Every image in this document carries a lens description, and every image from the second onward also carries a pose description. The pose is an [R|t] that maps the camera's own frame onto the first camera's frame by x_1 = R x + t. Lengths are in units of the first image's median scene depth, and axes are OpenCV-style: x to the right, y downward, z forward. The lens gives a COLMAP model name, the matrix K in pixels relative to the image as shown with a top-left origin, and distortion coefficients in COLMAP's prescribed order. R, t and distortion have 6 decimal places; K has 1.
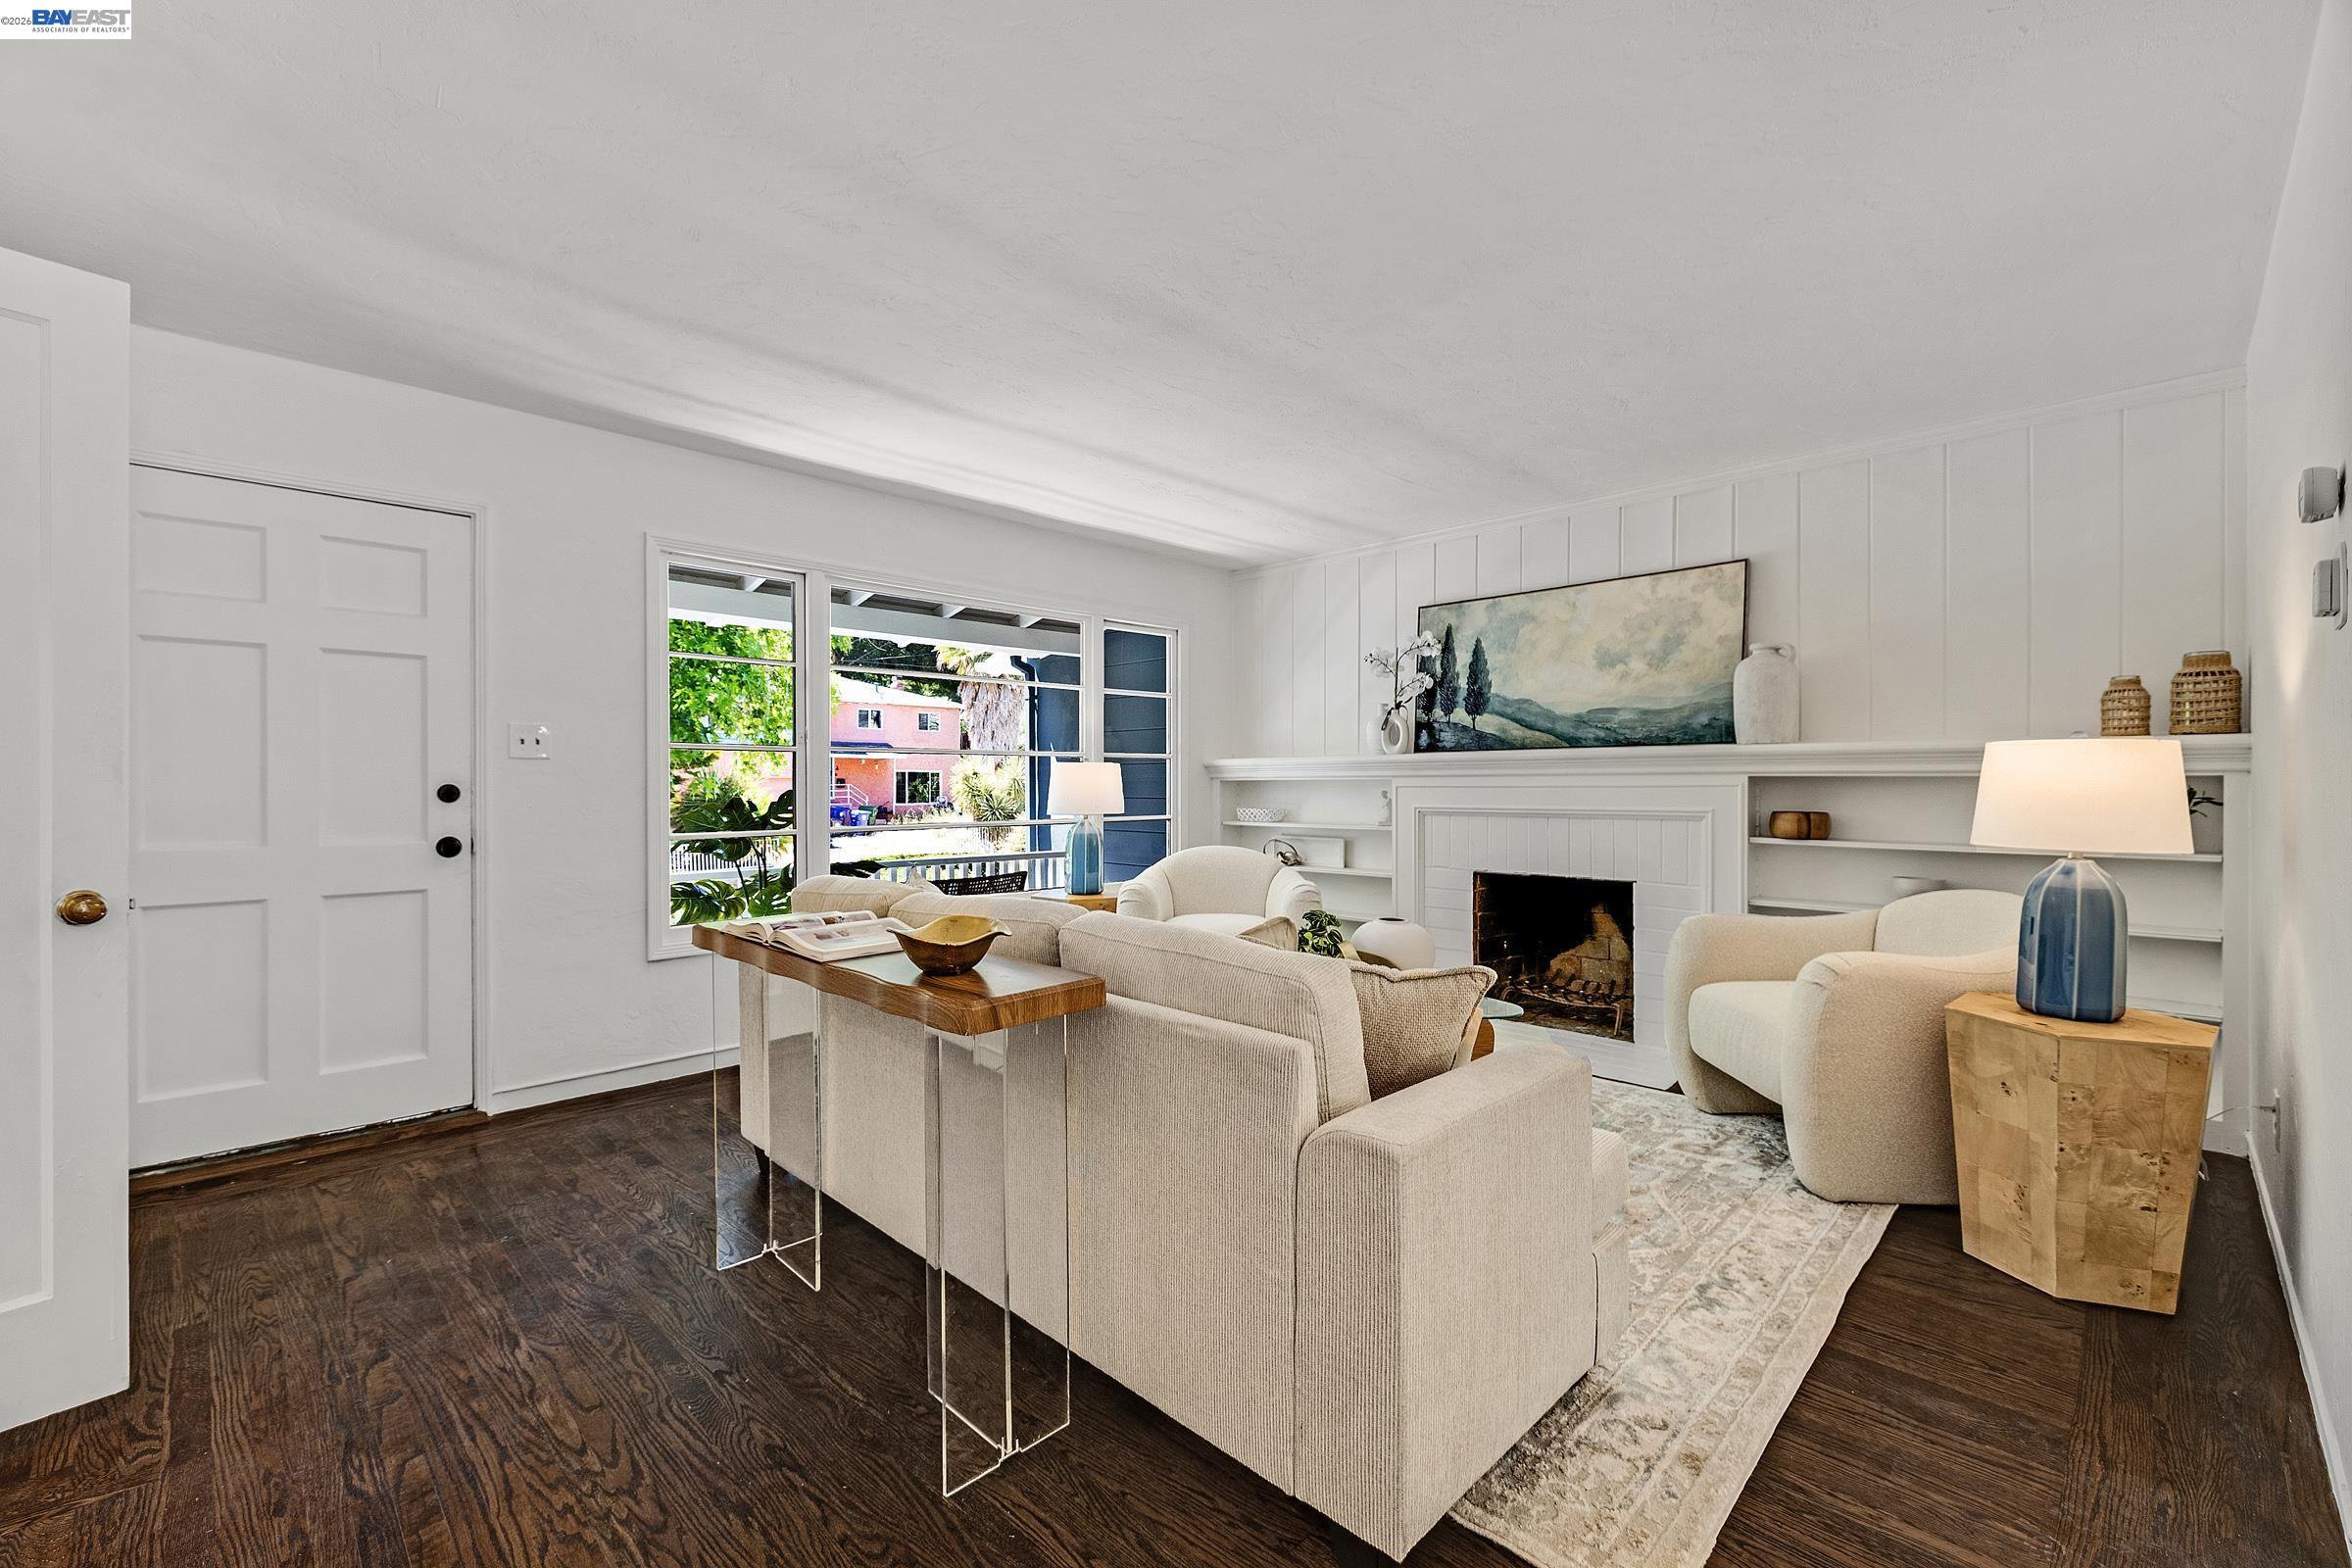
lens RADIAL K [[980.7, 0, 1177.6], [0, 980.7, 782.8], [0, 0, 1]] dist [0.001561, 0.000817]
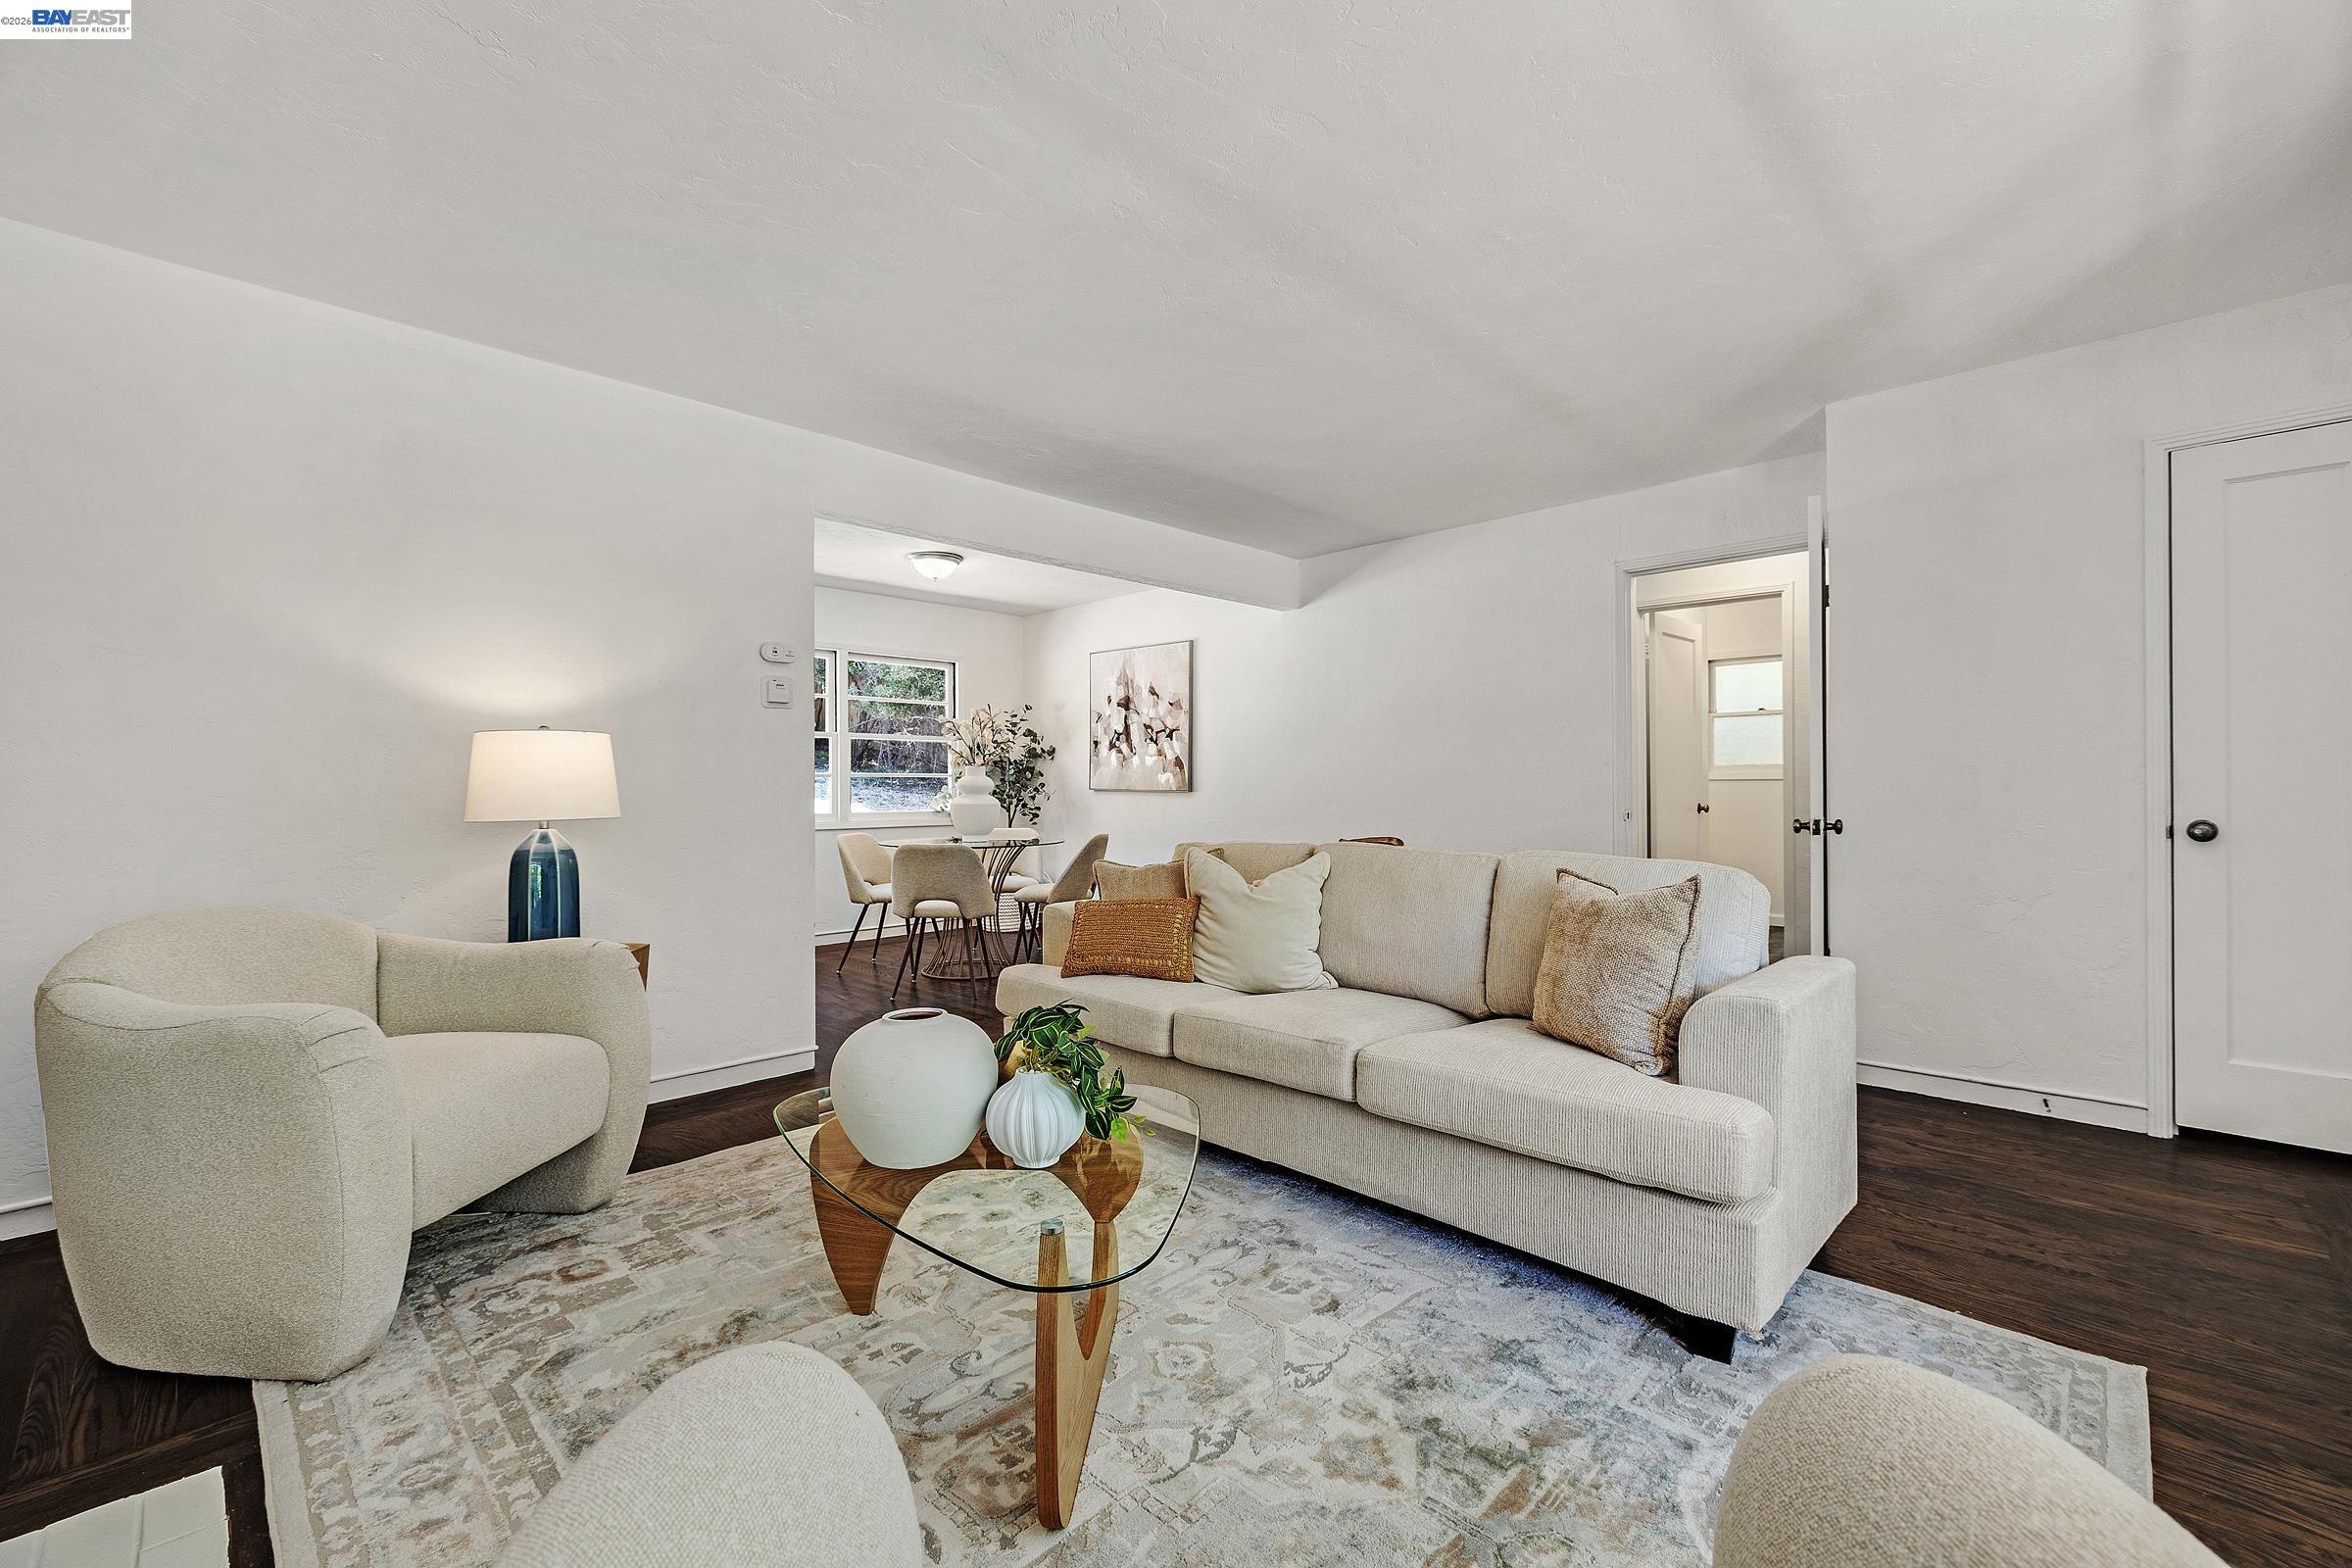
lens RADIAL K [[980.7, 0, 1162.0], [0, 980.7, 787.2], [0, 0, 1]] dist [0.001561, 0.000817]
pose [[-0.999967, 0.007231, 0.003796, 0.161434], [0.007231, 0.999974, 0.000019, 0.039260], [-0.003796, 0.000046, -0.999993, 2.818793]]
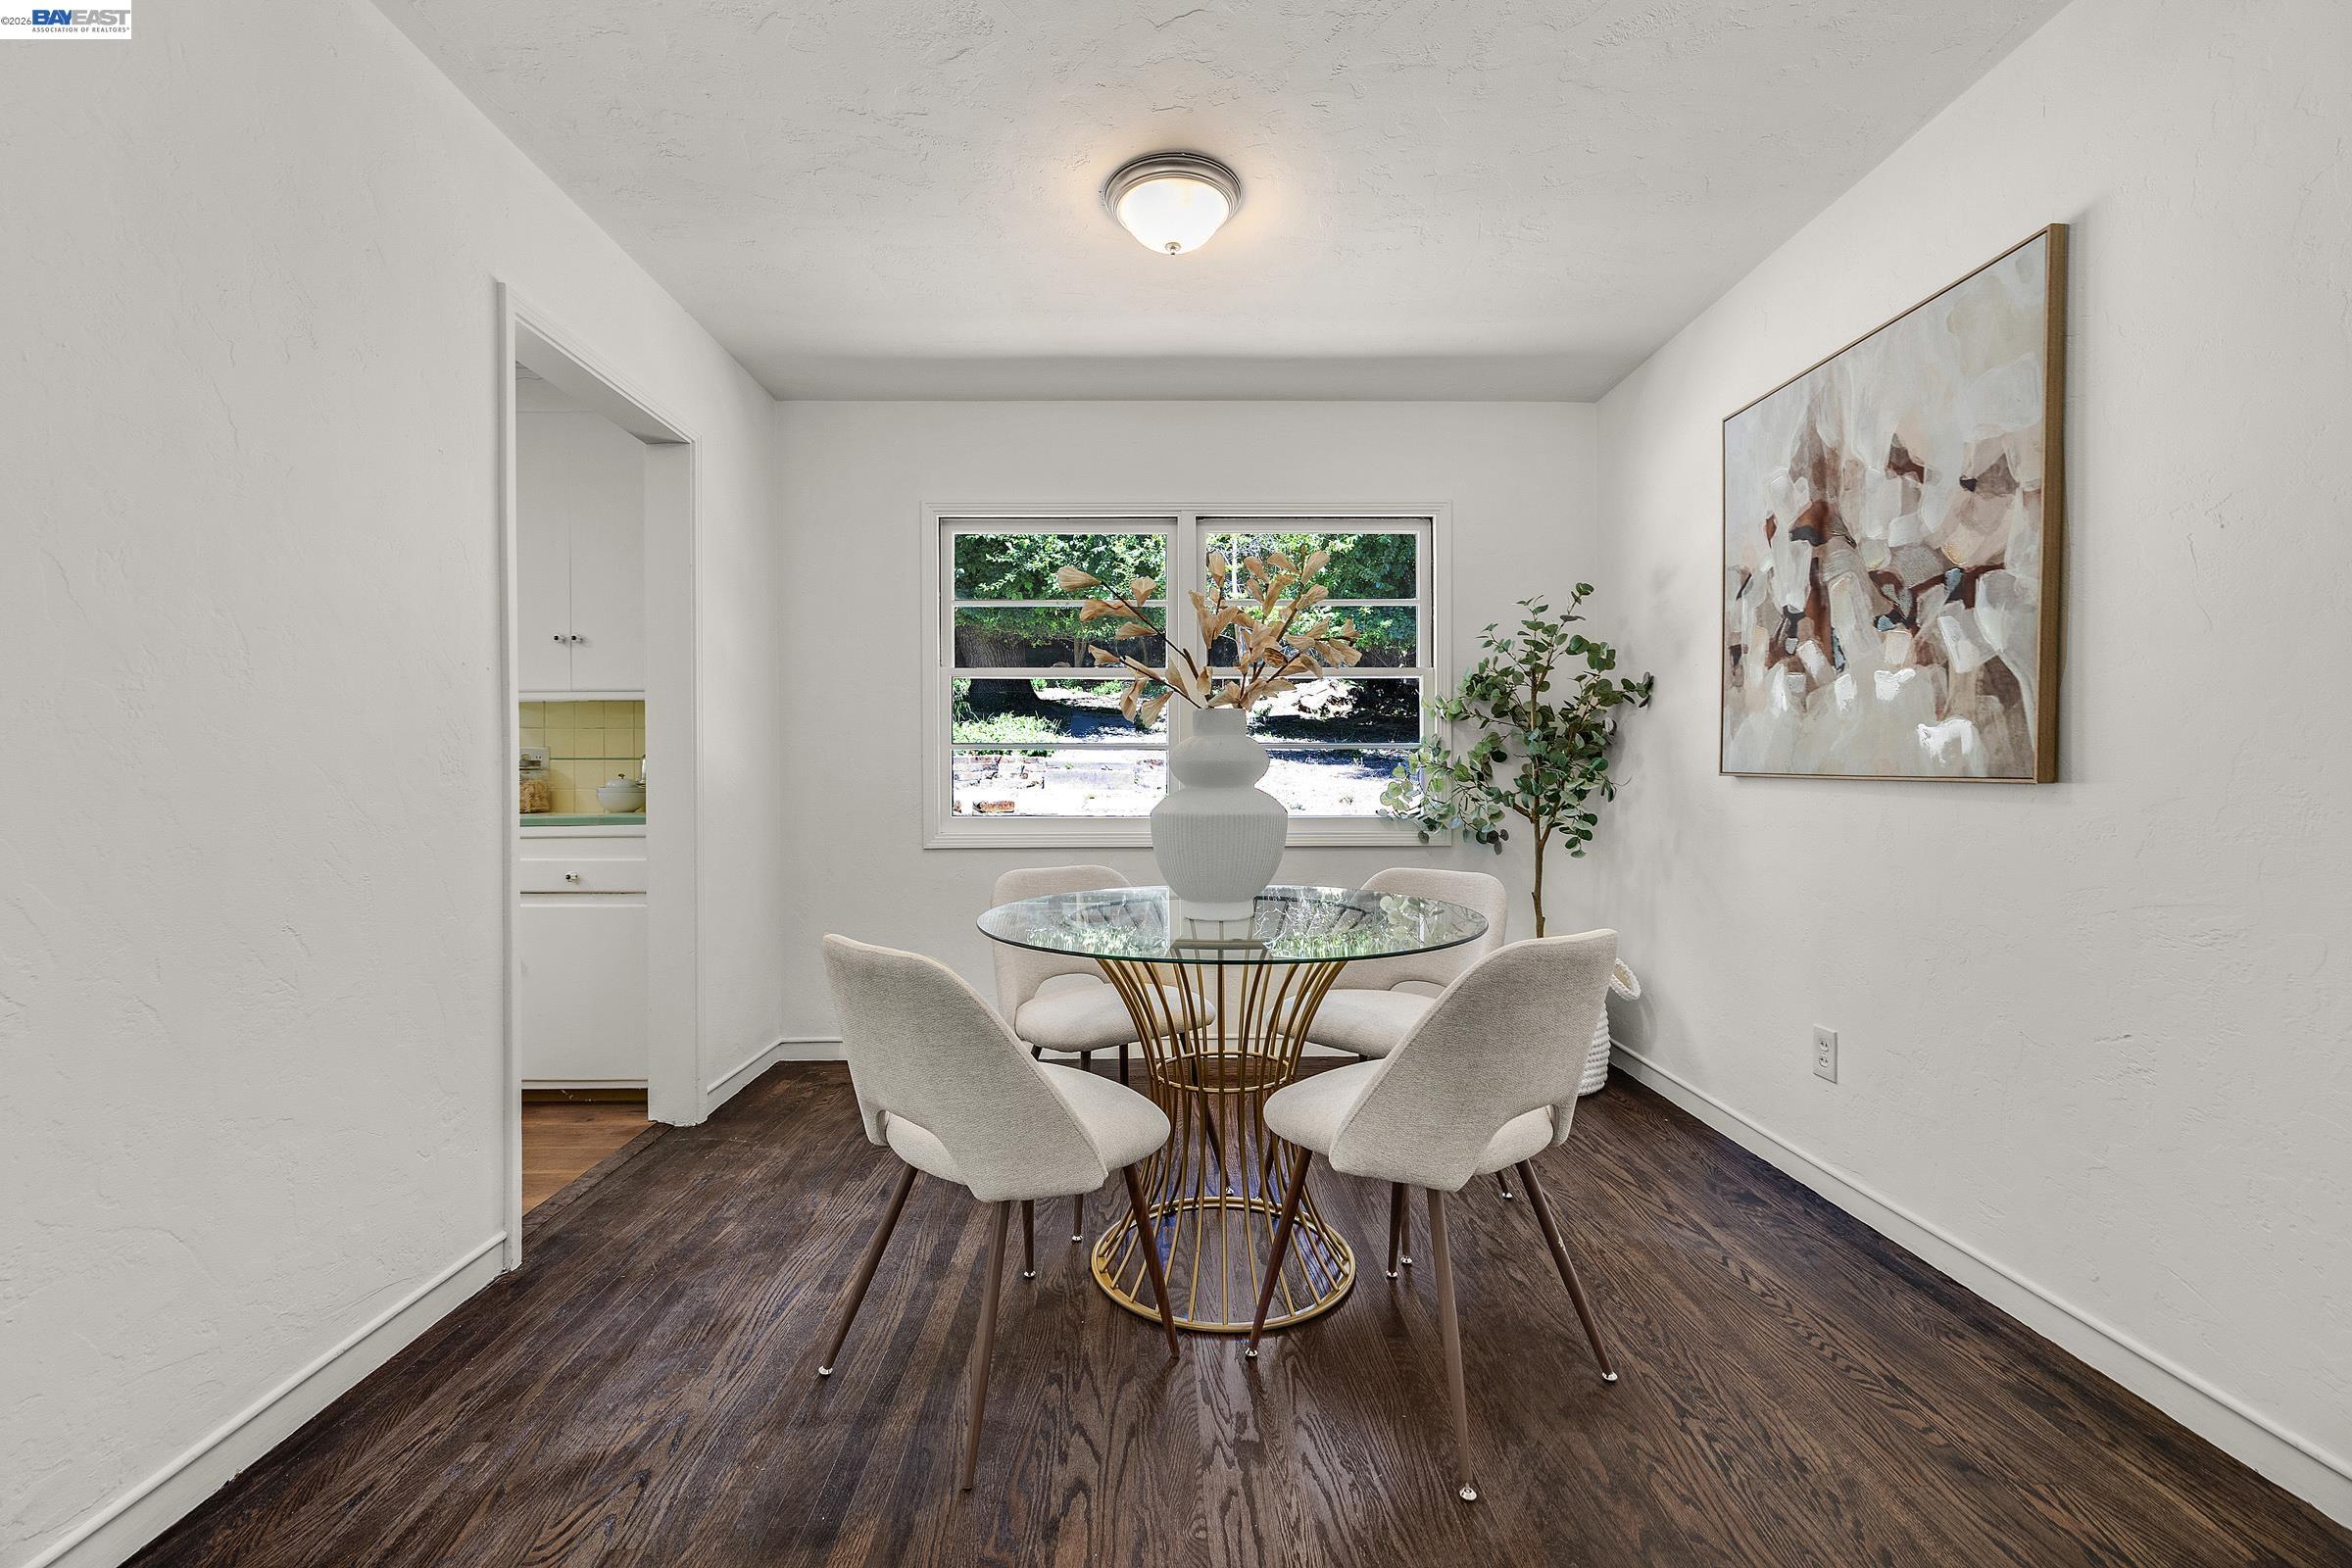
lens RADIAL K [[980.7, 0, 1178.8], [0, 980.7, 784.7], [0, 0, 1]] dist [0.001561, 0.000817]
pose [[-0.723659, 0.000709, 0.690157, 0.023558], [0.007067, 0.999955, 0.006382, 0.047340], [-0.690121, 0.009496, -0.723631, 0.560403]]
